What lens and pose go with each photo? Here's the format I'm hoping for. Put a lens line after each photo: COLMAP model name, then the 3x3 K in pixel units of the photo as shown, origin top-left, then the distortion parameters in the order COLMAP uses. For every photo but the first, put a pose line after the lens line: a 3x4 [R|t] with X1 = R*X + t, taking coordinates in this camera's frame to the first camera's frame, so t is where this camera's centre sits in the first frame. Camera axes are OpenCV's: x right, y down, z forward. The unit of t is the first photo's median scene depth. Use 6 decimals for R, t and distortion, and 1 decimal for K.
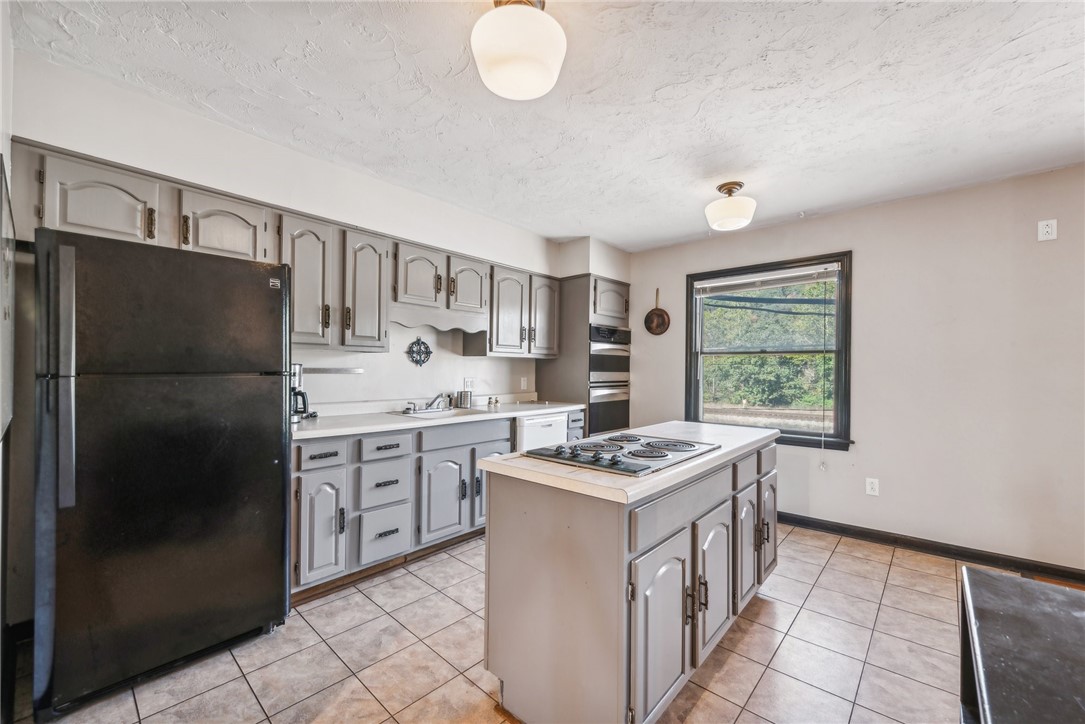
lens RADIAL K [[436.4, 0, 548.3], [0, 436.4, 365.2], [0, 0, 1]] dist [0.003701, -0.000041]
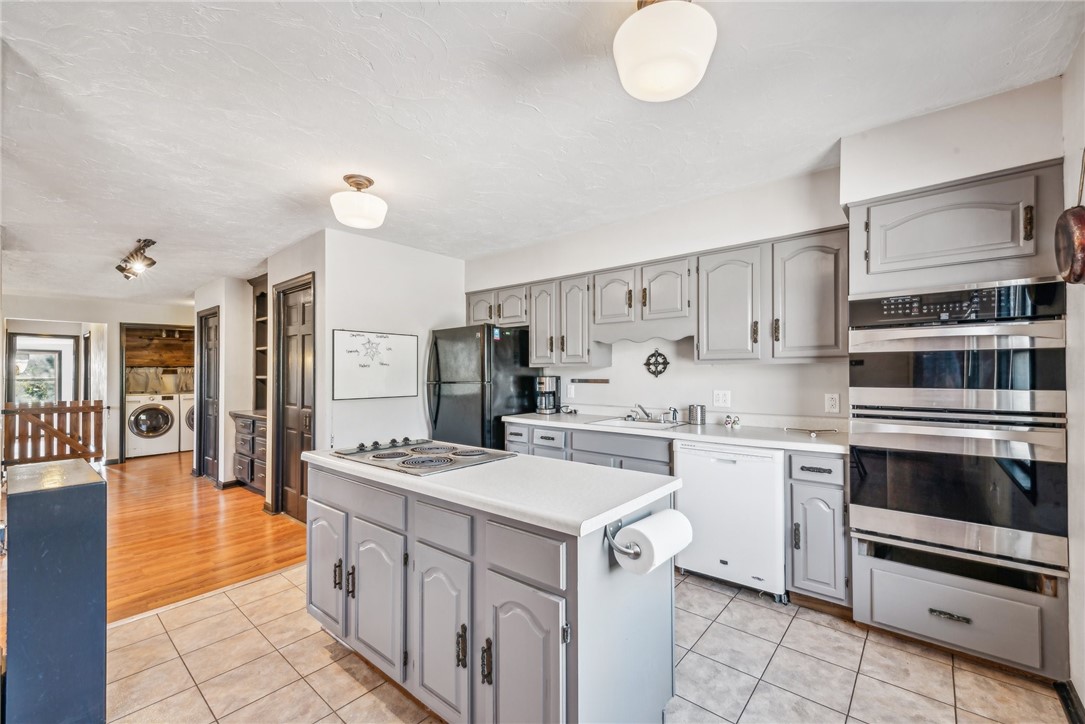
lens RADIAL K [[436.4, 0, 548.3], [0, 436.4, 365.2], [0, 0, 1]] dist [0.003701, -0.000041]
pose [[0.023011, -0.025033, -0.999422, 0.725273], [0.013592, 0.999602, -0.024724, -0.003715], [0.999643, -0.013015, 0.023342, 0.714762]]
